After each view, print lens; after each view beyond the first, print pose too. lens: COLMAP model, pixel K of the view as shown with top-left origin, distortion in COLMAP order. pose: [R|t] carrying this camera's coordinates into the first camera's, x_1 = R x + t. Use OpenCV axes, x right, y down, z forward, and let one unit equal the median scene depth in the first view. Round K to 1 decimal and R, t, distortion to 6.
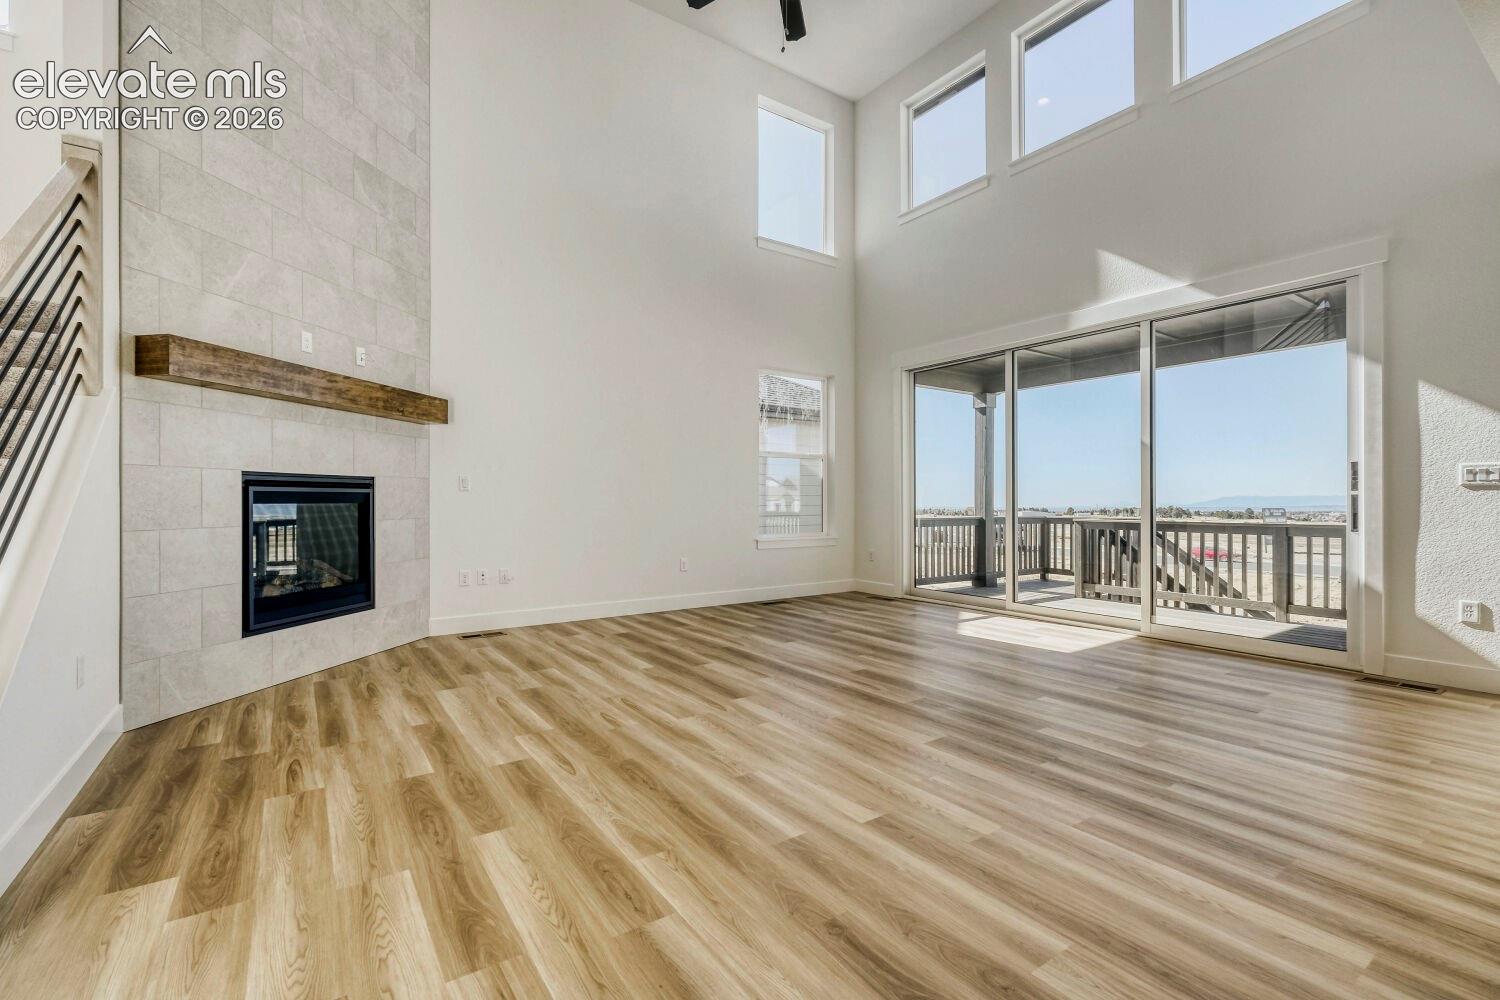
lens RADIAL K [[673.8, 0, 741.0], [0, 673.8, 500.7], [0, 0, 1]] dist [-0.001933, -0.000276]
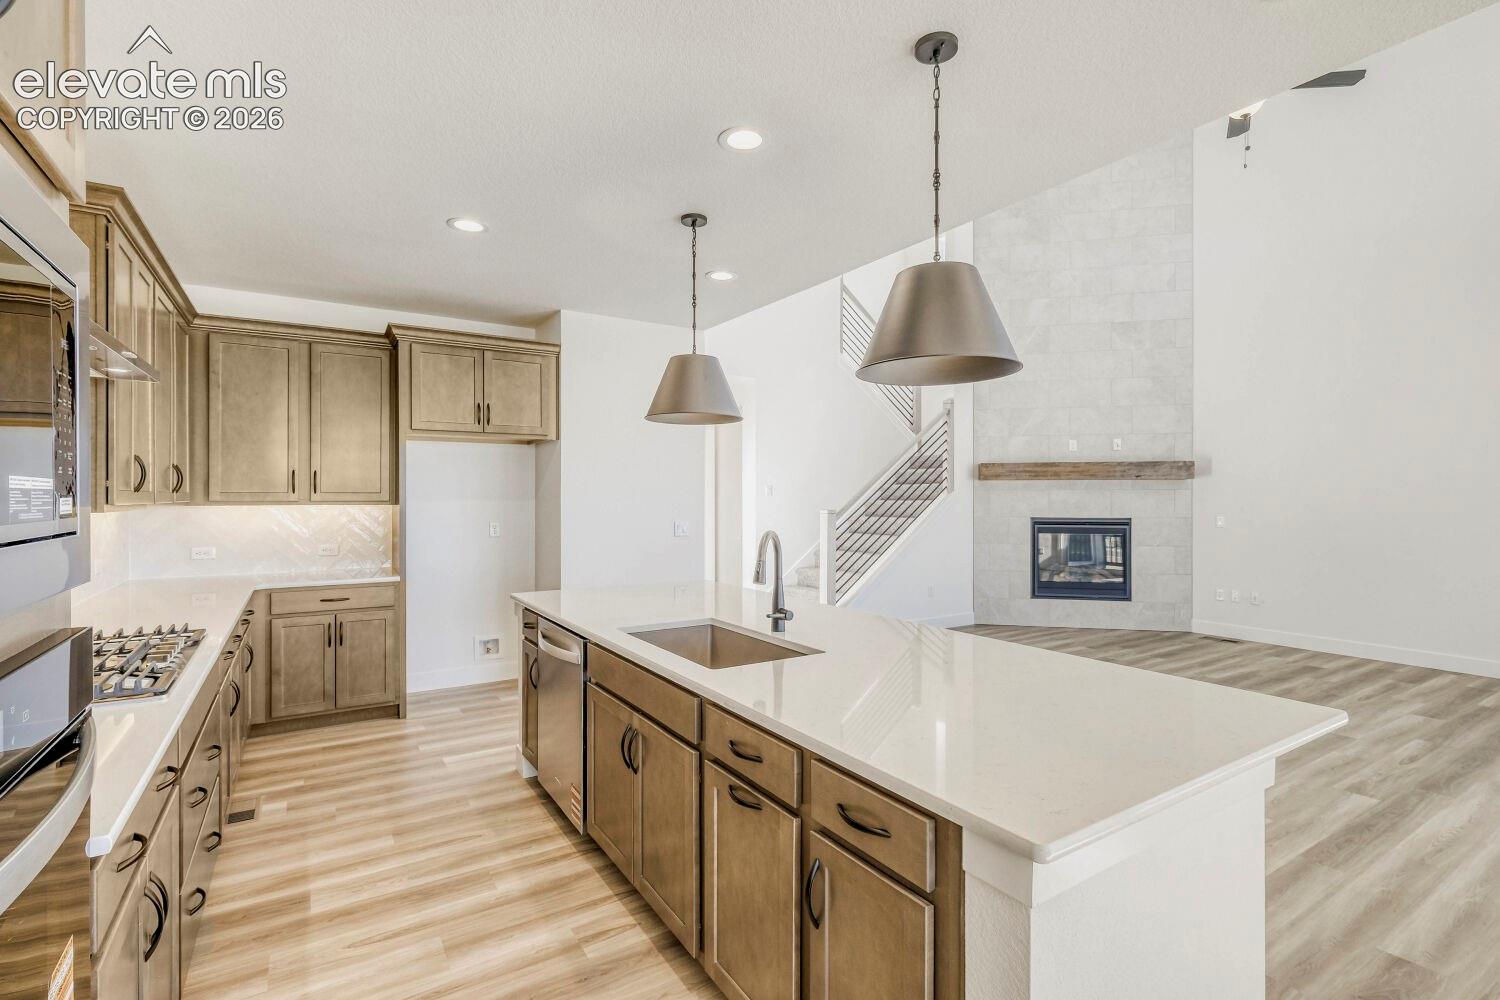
lens RADIAL K [[673.8, 0, 749.8], [0, 673.8, 494.4], [0, 0, 1]] dist [-0.001933, -0.000276]
pose [[-0.001045, 0.006224, -0.999980, 1.144581], [-0.004530, 0.999970, 0.006228, -0.106970], [0.999989, 0.004537, -0.001017, 0.121568]]
